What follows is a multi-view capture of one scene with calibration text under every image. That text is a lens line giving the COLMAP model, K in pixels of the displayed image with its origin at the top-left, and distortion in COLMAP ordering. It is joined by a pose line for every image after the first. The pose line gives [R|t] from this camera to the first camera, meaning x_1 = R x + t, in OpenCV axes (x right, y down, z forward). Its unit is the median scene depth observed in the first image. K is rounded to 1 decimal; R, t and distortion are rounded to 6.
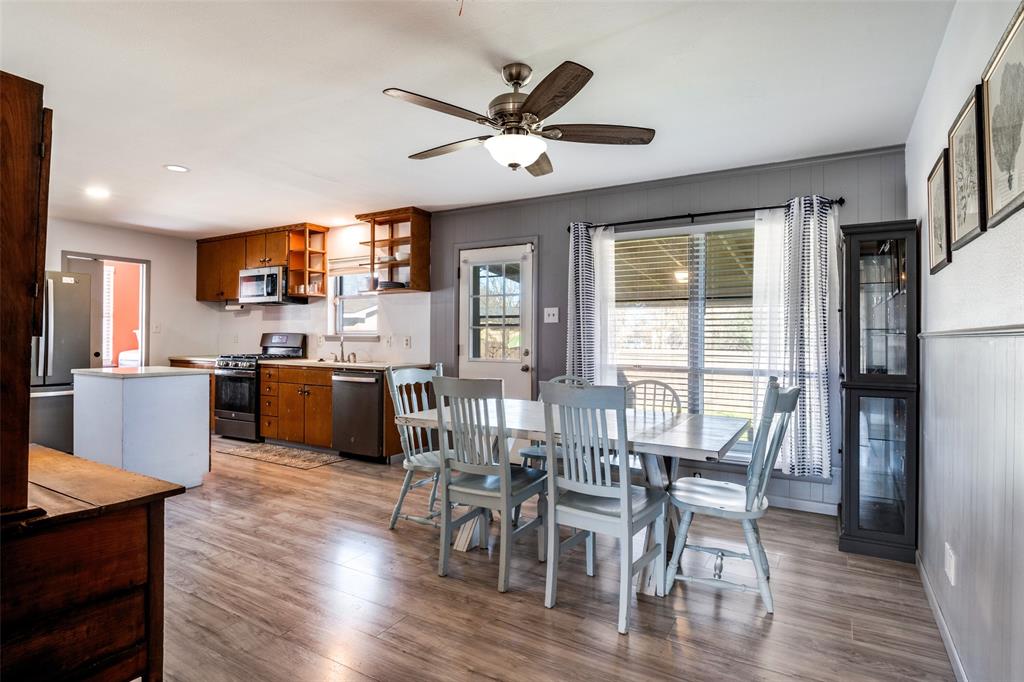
lens RADIAL K [[530.6, 0, 509.4], [0, 530.6, 344.8], [0, 0, 1]] dist [-0.000938, -0.000928]
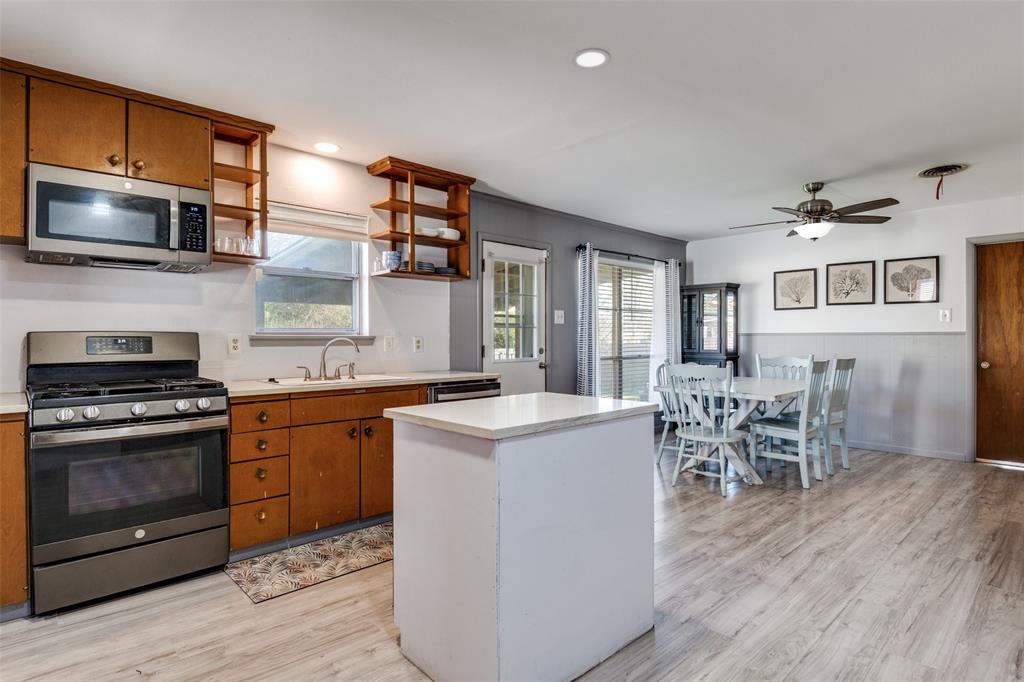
lens RADIAL K [[530.6, 0, 513.7], [0, 530.6, 337.6], [0, 0, 1]] dist [-0.000938, -0.000928]
pose [[0.279230, -0.007243, 0.960197, -0.972557], [0.018779, 0.999821, 0.002081, -0.014674], [-0.960040, 0.017451, 0.279317, 0.721765]]
